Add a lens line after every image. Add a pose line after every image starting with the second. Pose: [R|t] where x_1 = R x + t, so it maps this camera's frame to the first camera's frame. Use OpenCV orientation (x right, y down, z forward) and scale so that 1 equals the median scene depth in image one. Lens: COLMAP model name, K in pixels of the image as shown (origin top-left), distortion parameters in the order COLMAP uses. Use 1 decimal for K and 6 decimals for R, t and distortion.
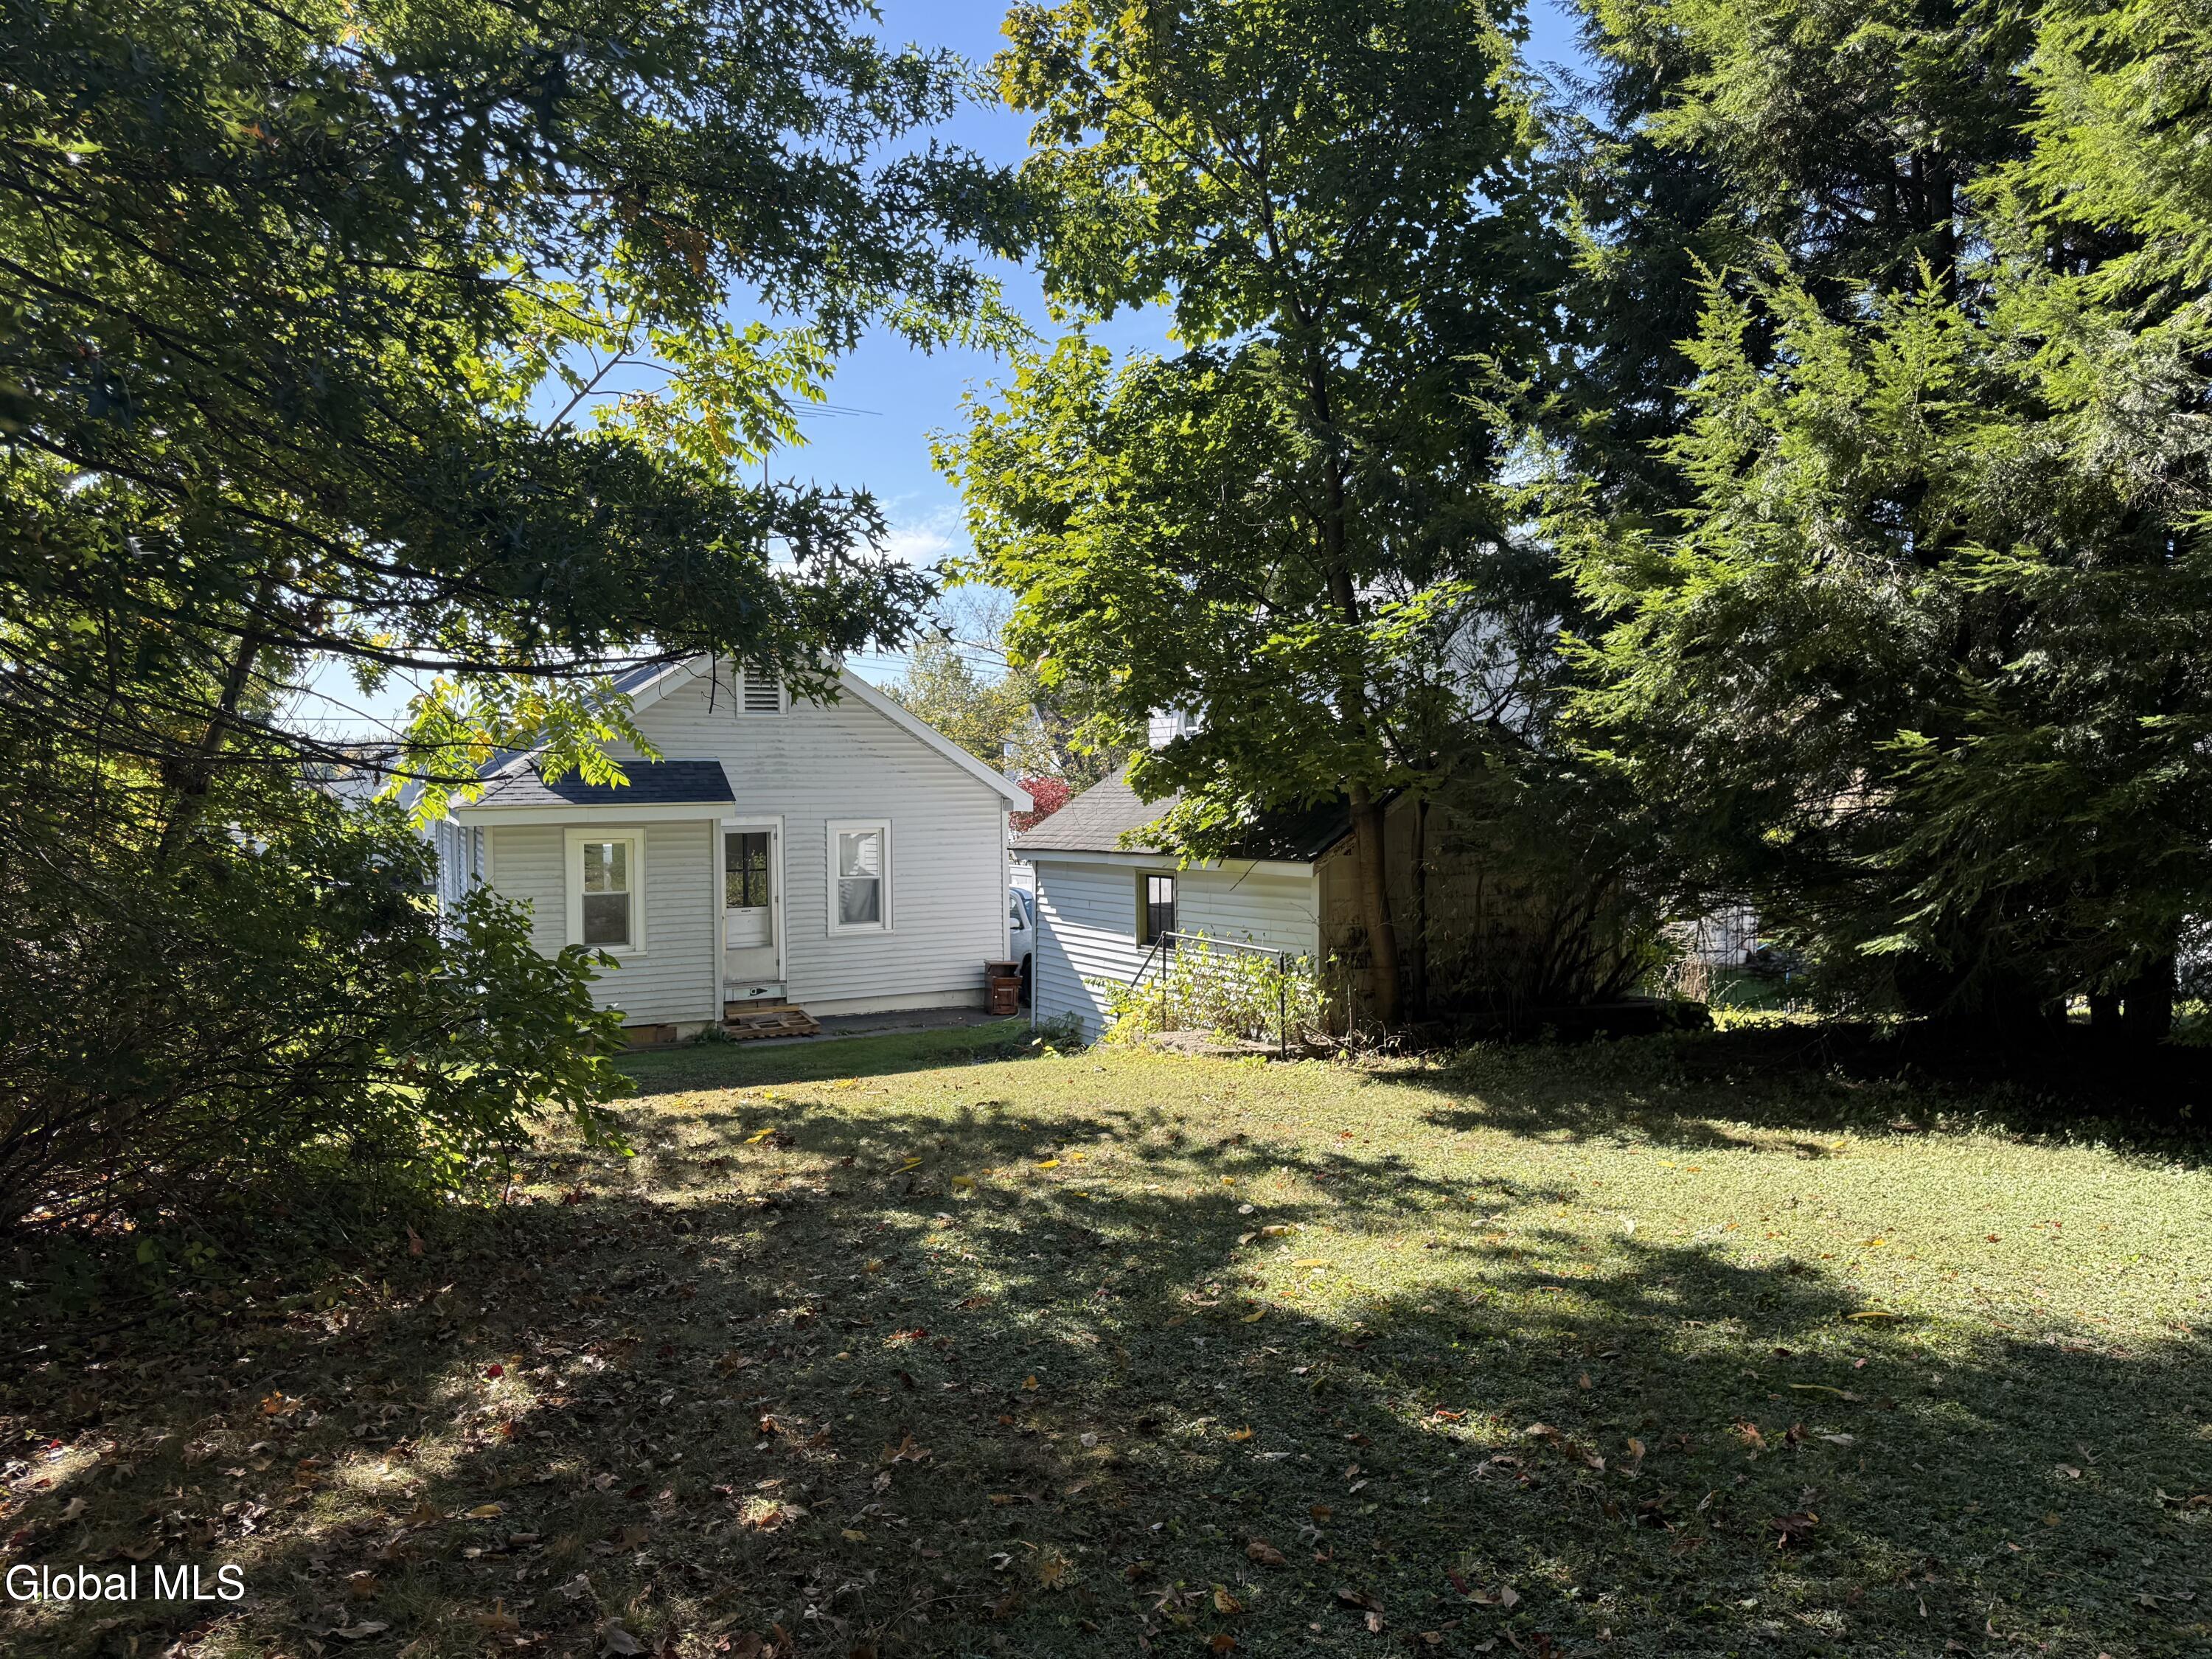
lens RADIAL K [[1561.8, 0, 1118.8], [0, 1561.8, 813.8], [0, 0, 1]] dist [0.038325, -0.019703]
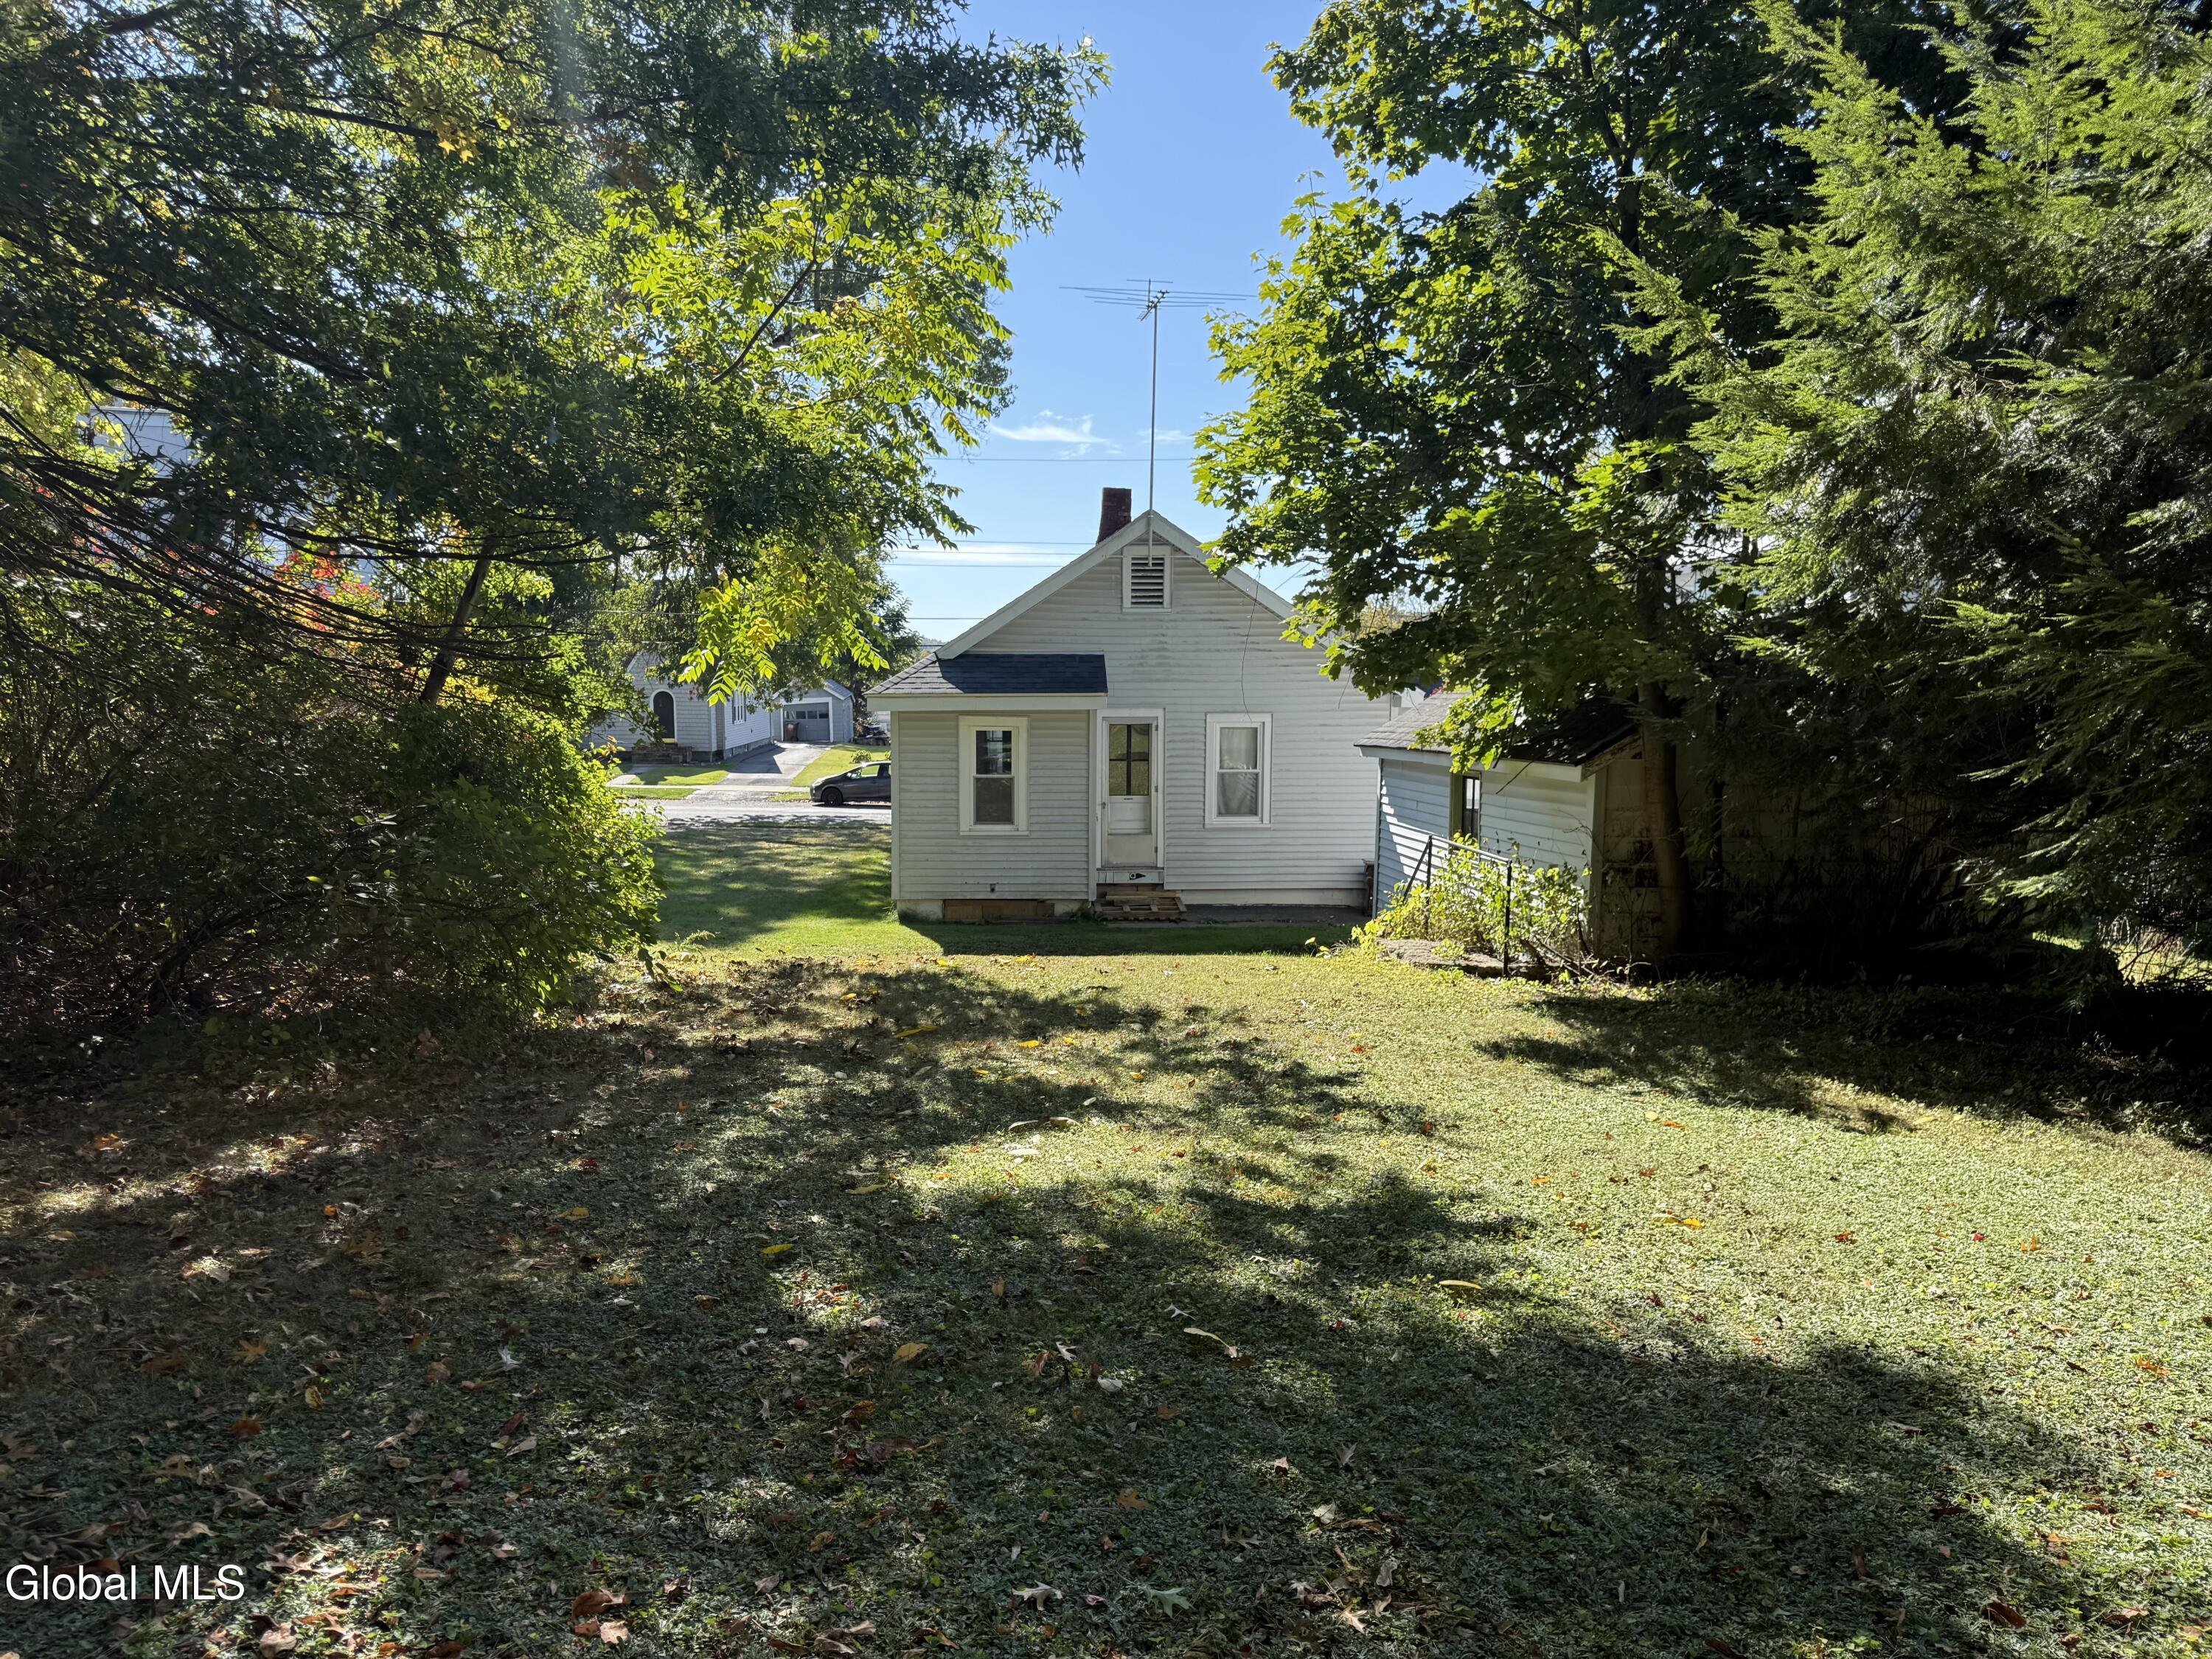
lens RADIAL K [[1561.8, 0, 1119.1], [0, 1561.8, 831.8], [0, 0, 1]] dist [0.038325, -0.019703]
pose [[0.918766, 0.048256, -0.391843, 0.471848], [-0.018843, 0.996731, 0.078568, 0.005813], [0.394354, -0.064802, 0.916671, 0.114206]]
